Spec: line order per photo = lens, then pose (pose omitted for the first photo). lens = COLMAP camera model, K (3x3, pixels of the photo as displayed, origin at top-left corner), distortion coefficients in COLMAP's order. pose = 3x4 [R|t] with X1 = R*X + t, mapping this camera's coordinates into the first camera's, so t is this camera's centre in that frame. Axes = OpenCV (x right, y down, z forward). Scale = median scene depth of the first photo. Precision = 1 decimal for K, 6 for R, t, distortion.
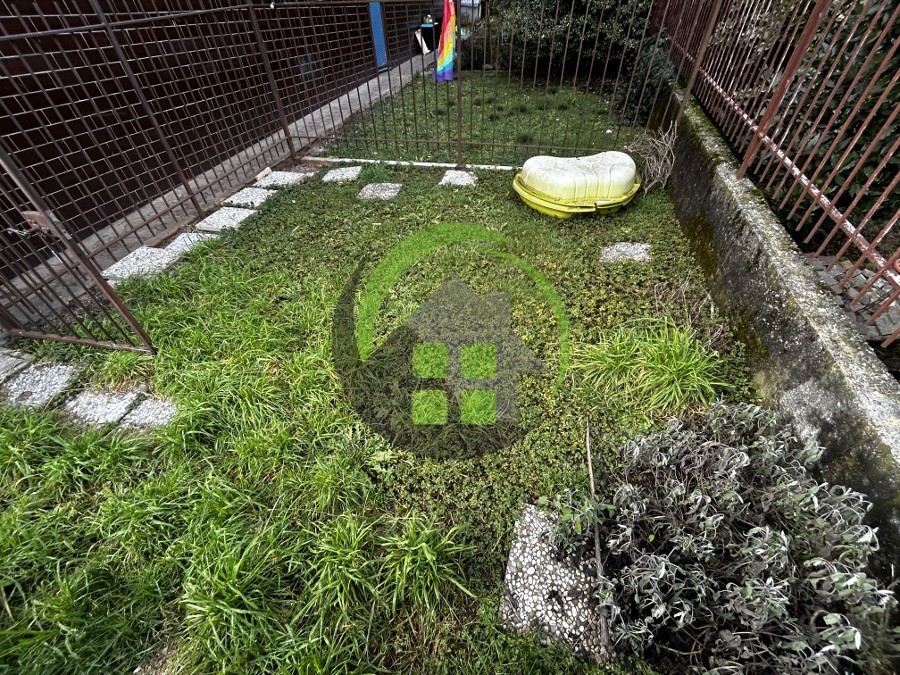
lens RADIAL K [[366.9, 0, 449.3], [0, 366.9, 337.4], [0, 0, 1]] dist [0.001980, -0.000217]
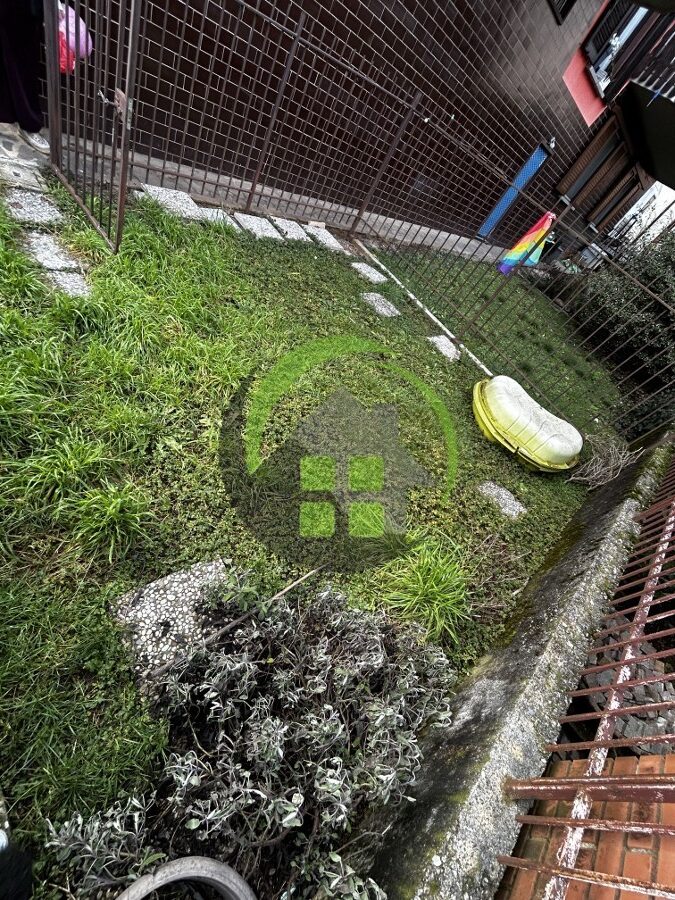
lens RADIAL K [[366.9, 0, 337.5], [0, 366.9, 450.1], [0, 0, 1]] dist [0.001980, -0.000217]
pose [[0.706188, 0.699970, -0.106496, 0.253259], [-0.705222, 0.708760, -0.017917, 0.010052], [0.062938, 0.087756, 0.994152, -0.040592]]
